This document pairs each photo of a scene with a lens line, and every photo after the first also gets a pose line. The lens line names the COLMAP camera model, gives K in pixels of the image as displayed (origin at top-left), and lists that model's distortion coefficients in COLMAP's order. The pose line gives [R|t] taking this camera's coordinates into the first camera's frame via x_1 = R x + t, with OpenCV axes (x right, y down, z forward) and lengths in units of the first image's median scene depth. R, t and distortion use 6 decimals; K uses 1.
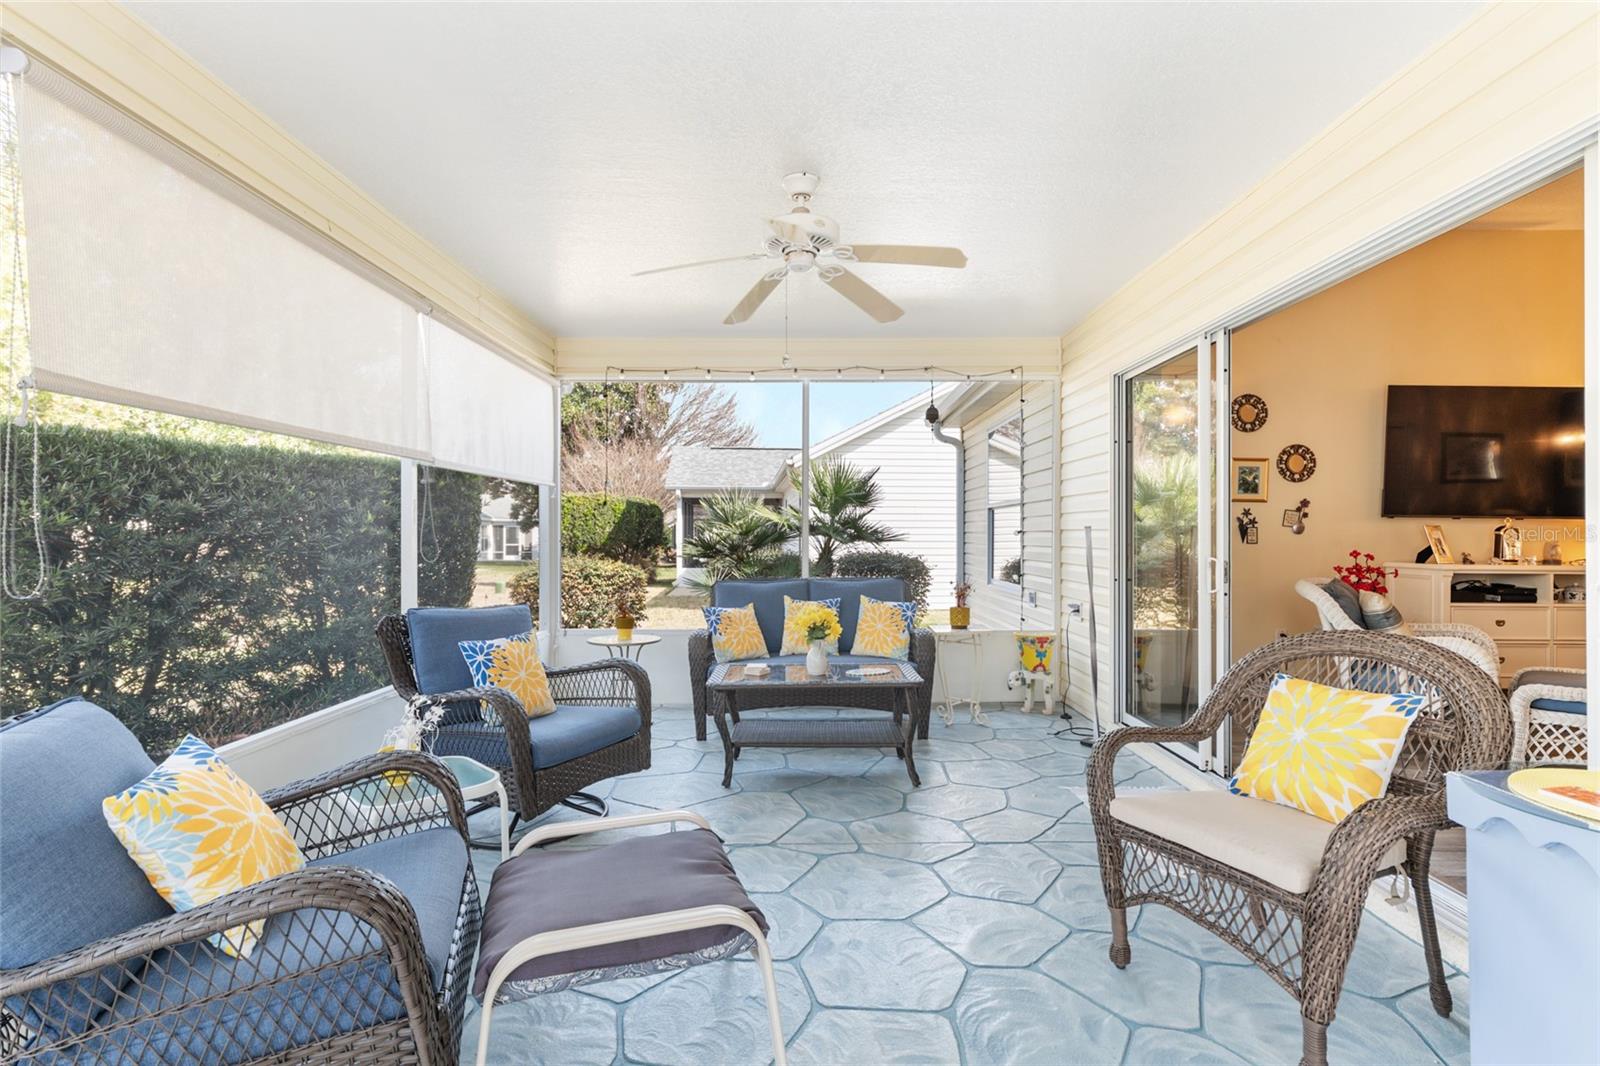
lens RADIAL K [[756.0, 0, 798.2], [0, 756.0, 531.8], [0, 0, 1]] dist [0.001672, 0.000183]
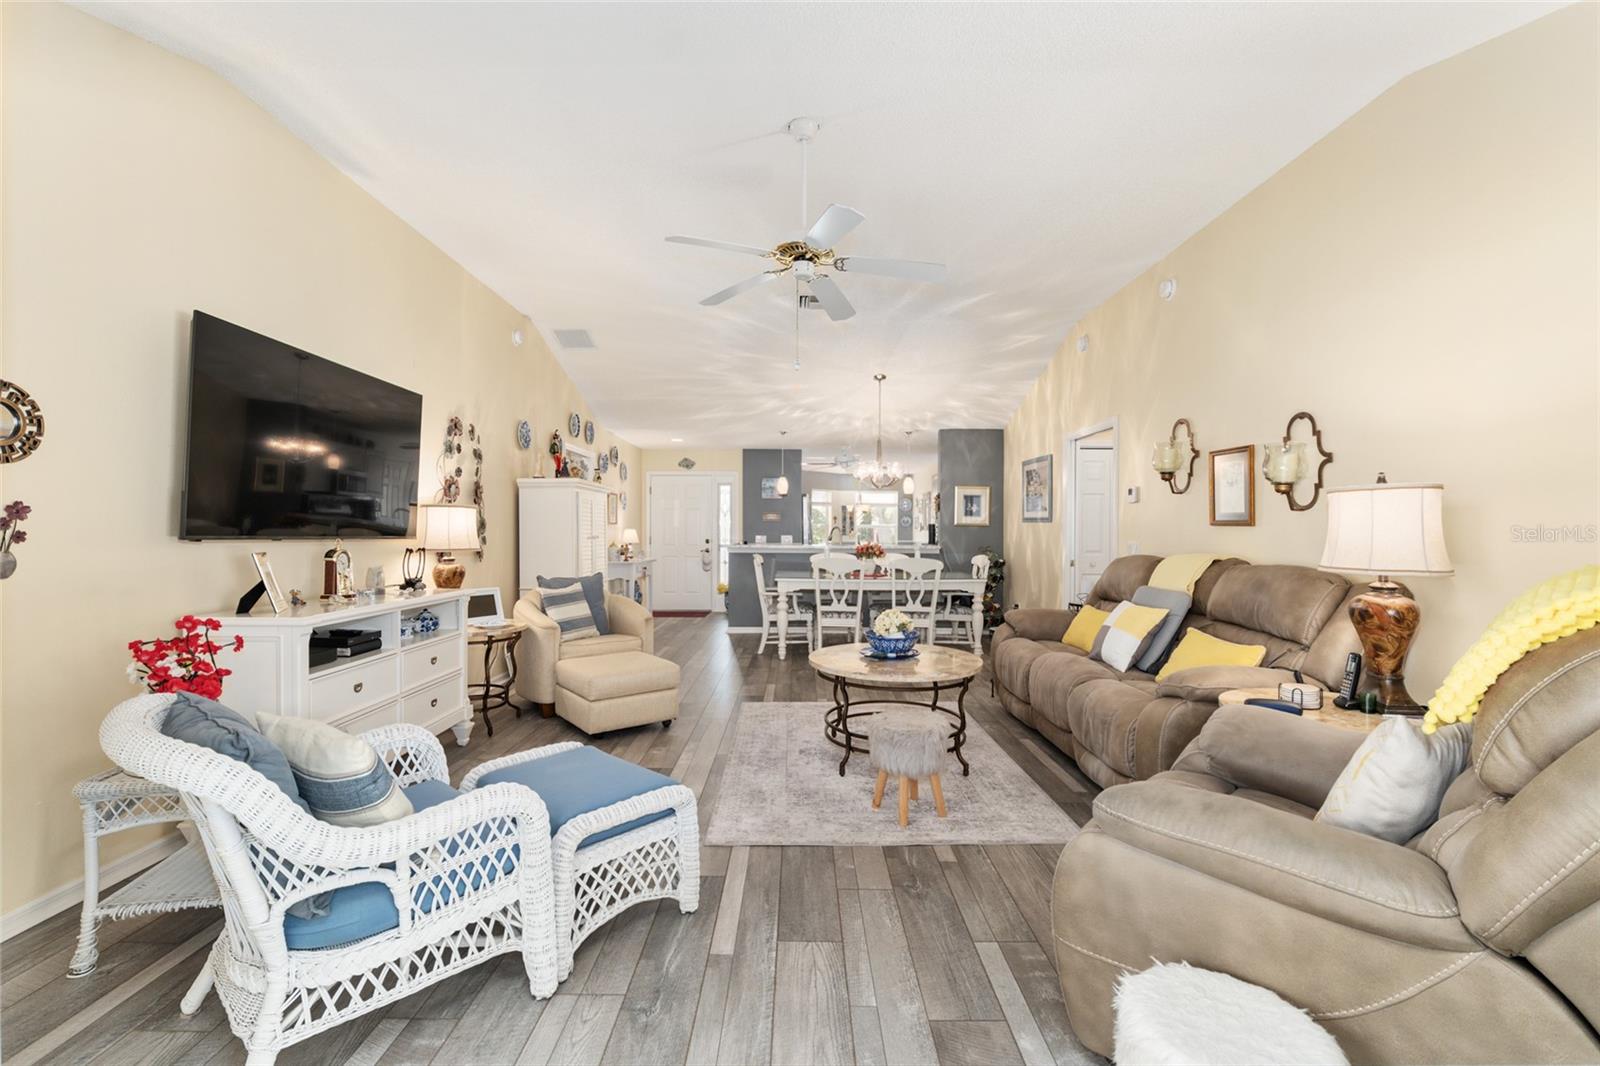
lens RADIAL K [[655.6, 0, 807.2], [0, 655.6, 536.7], [0, 0, 1]] dist [-0.011984, 0.000117]
pose [[-0.022838, -0.008177, 0.999706, 0.267698], [-0.002425, 0.999964, 0.008123, -0.026268], [-0.999736, -0.002238, -0.022857, 0.529208]]
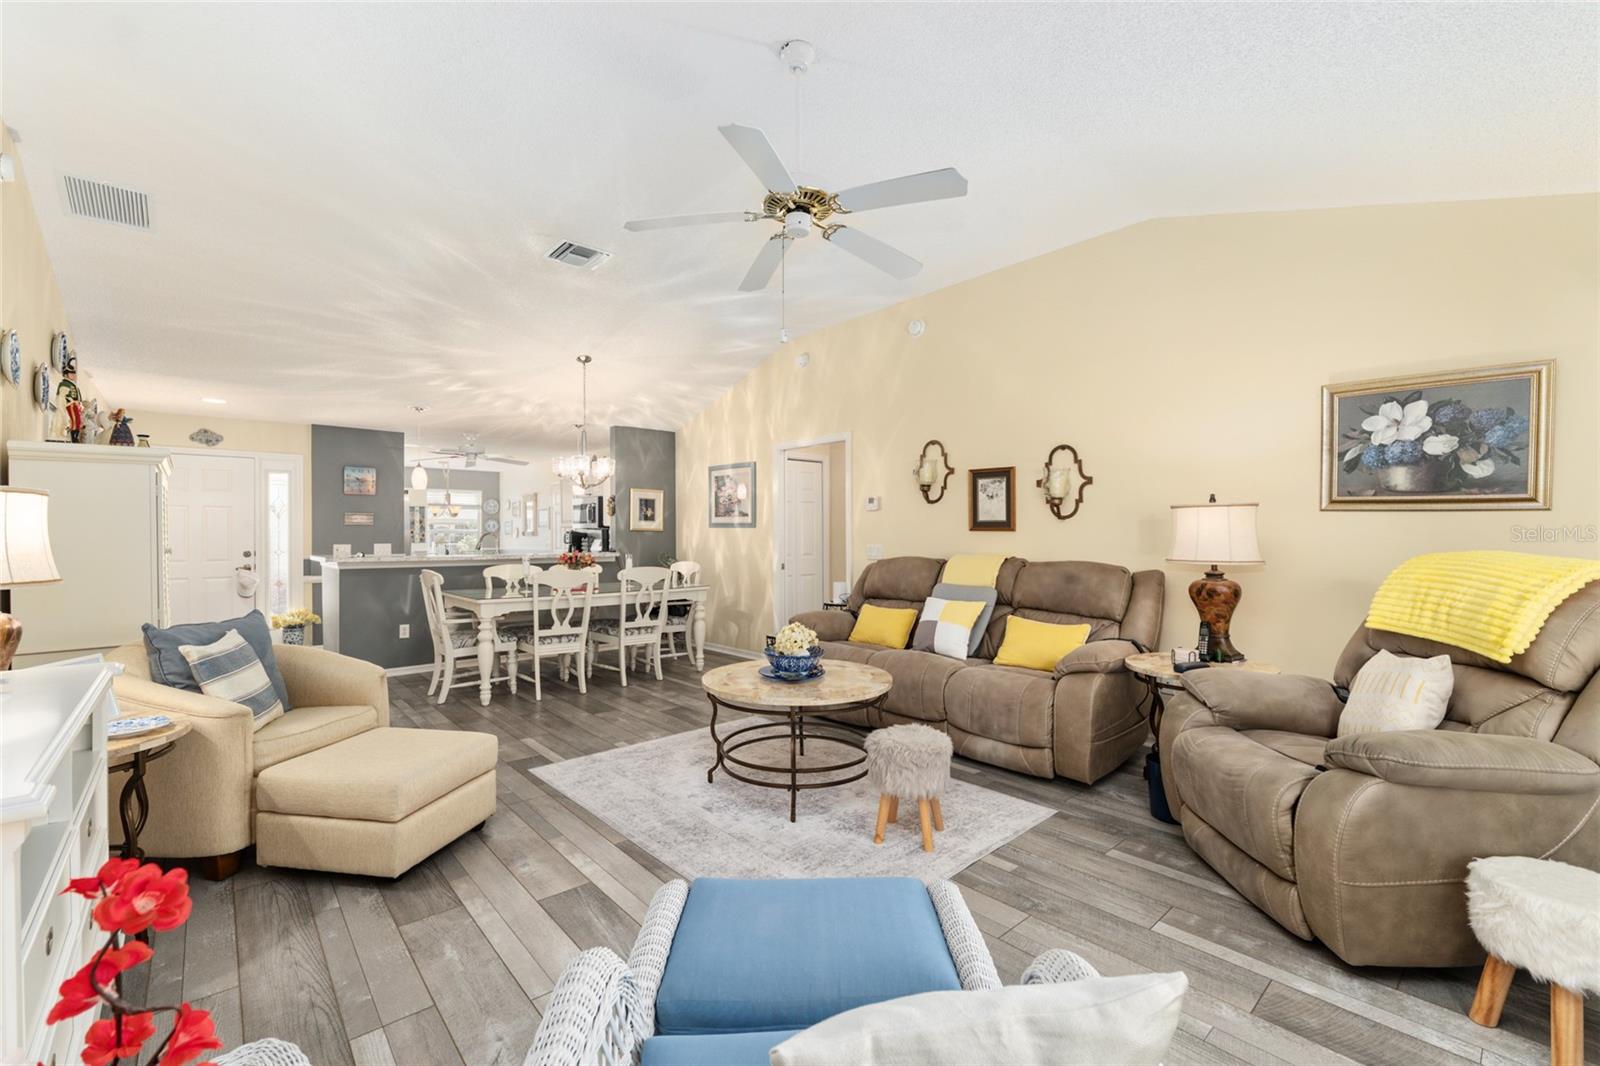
lens RADIAL K [[655.6, 0, 794.2], [0, 655.6, 540.1], [0, 0, 1]] dist [-0.011984, 0.000117]
pose [[-0.672600, -0.001911, 0.740004, 0.506090], [0.004213, 0.999971, 0.006413, -0.027953], [-0.739995, 0.007431, -0.672572, 0.860199]]
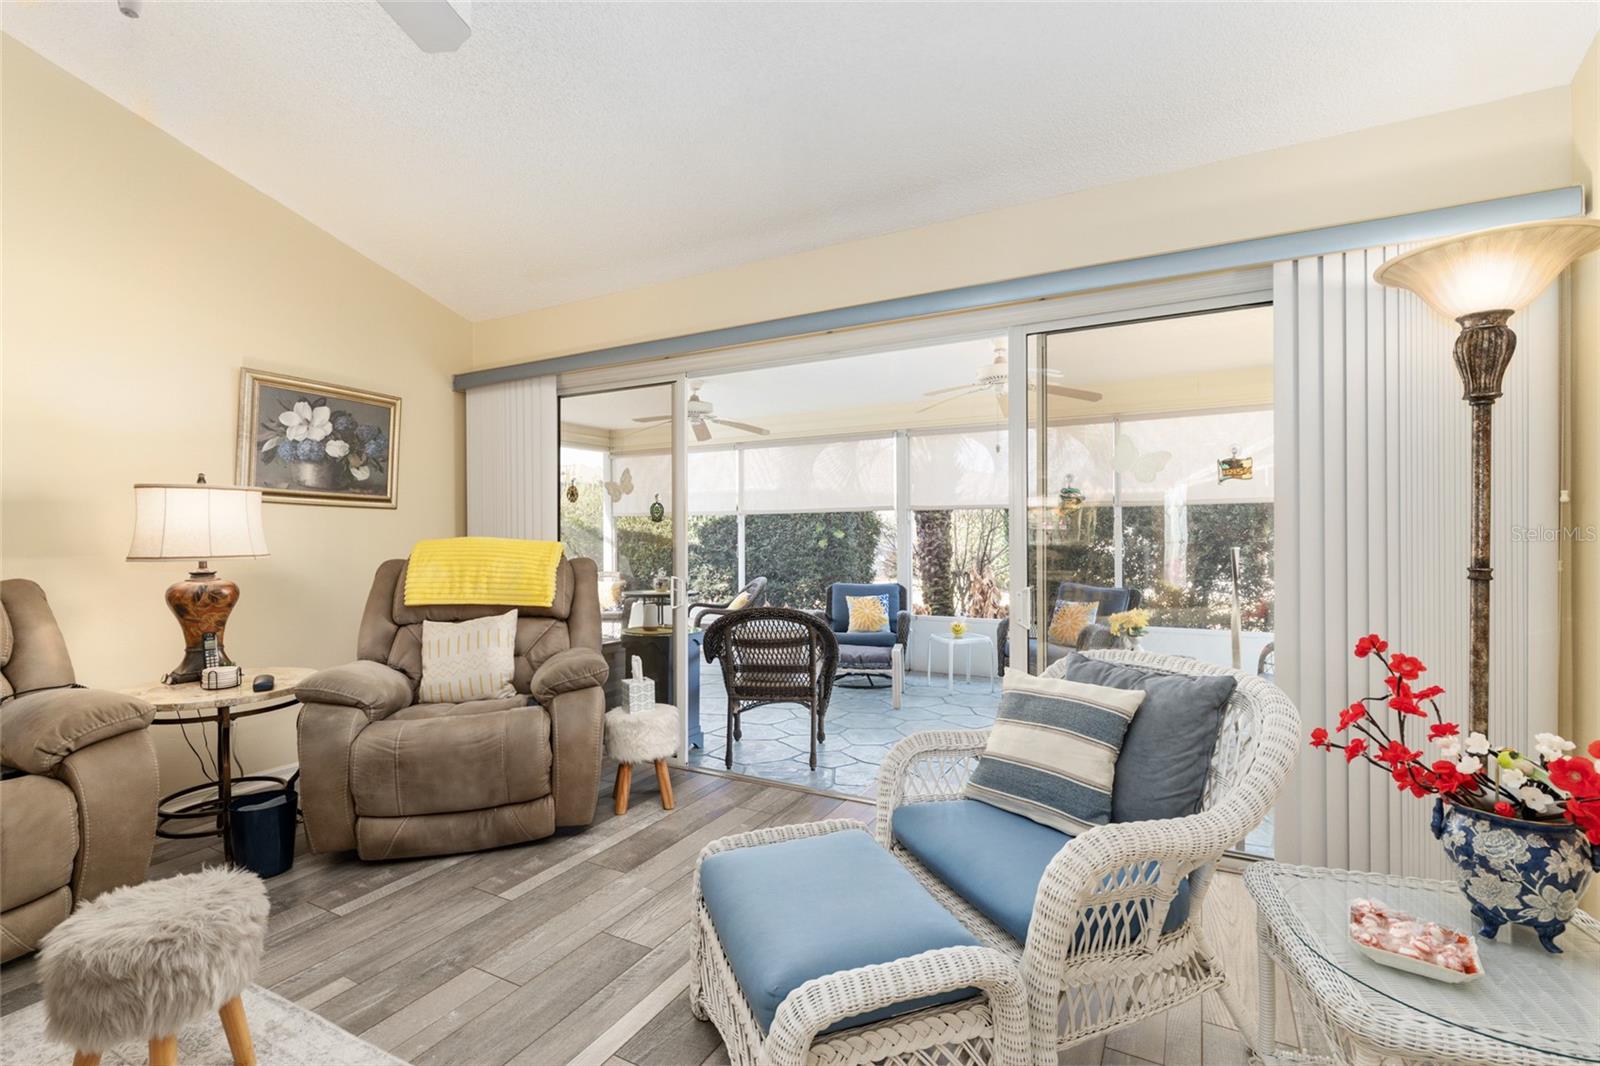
lens RADIAL K [[730.4, 0, 794.2], [0, 730.4, 531.8], [0, 0, 1]] dist [0.002103, -0.001227]
pose [[-0.474894, 0.003831, -0.880035, 0.988093], [0.006893, 0.999976, 0.000634, -0.018845], [0.880016, -0.005765, -0.474909, 0.810858]]
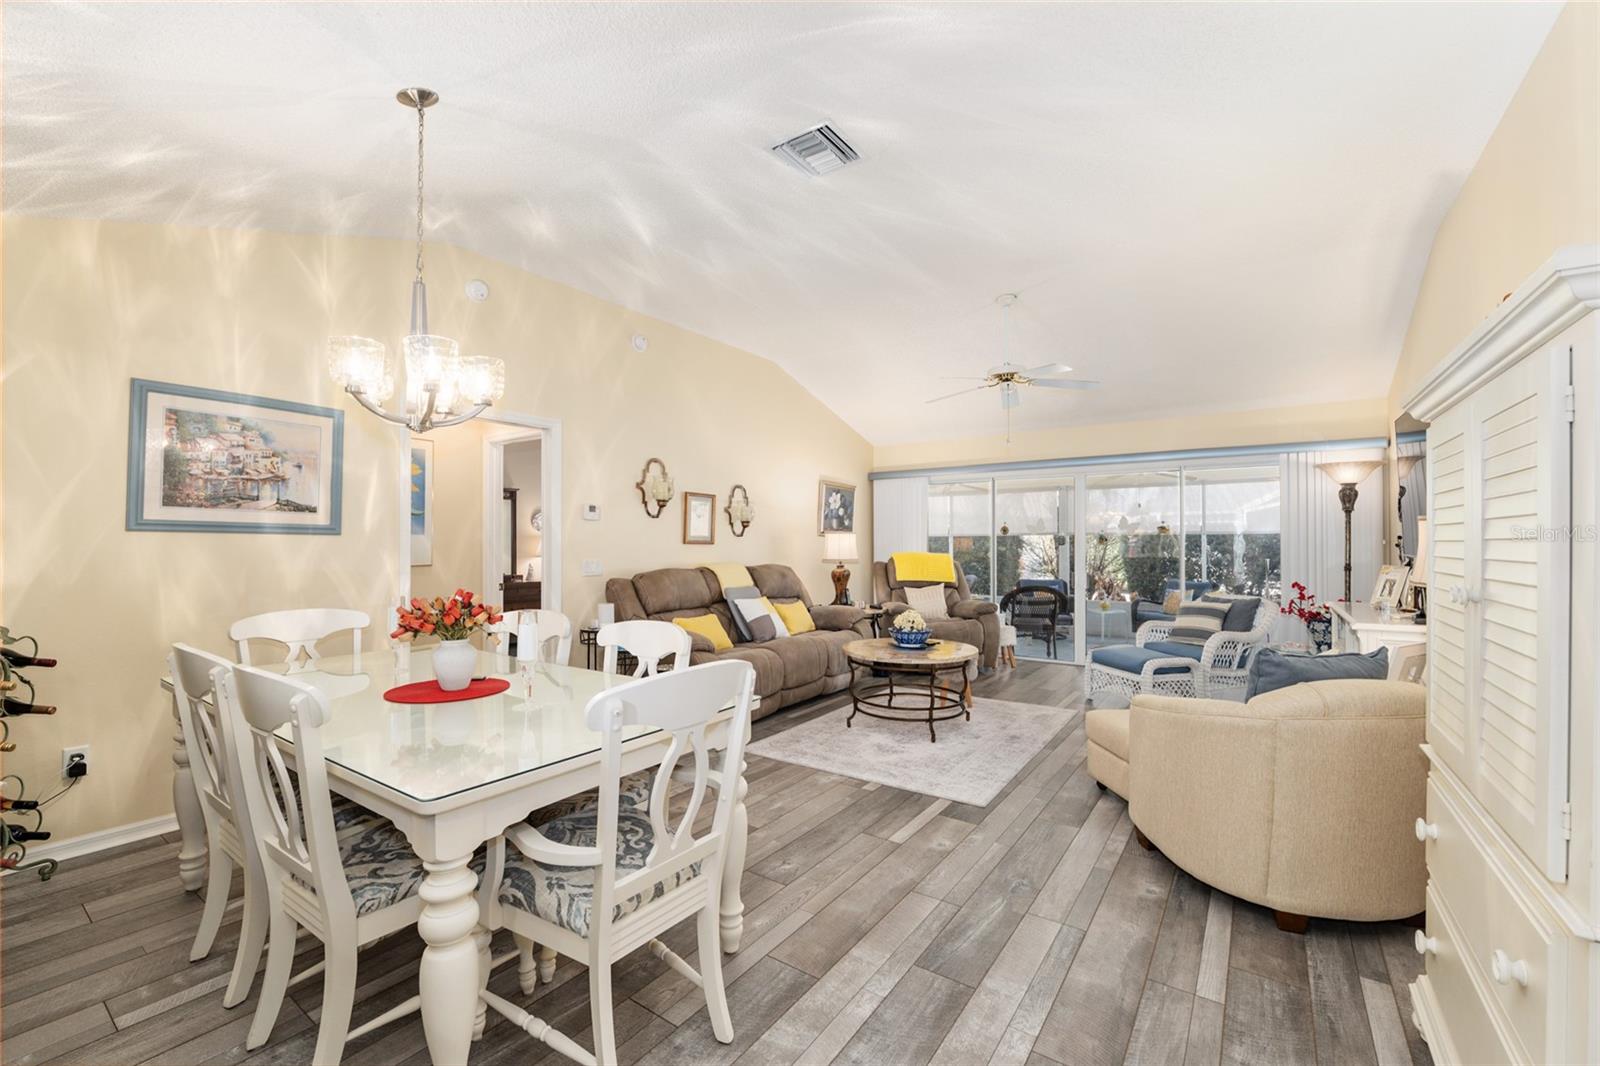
lens RADIAL K [[655.6, 0, 796.6], [0, 655.6, 539.2], [0, 0, 1]] dist [-0.011984, 0.000117]
pose [[-0.573654, -0.003099, -0.819092, 1.847401], [0.001510, 0.999987, -0.004841, -0.037065], [0.819096, -0.004014, -0.573642, 0.820381]]
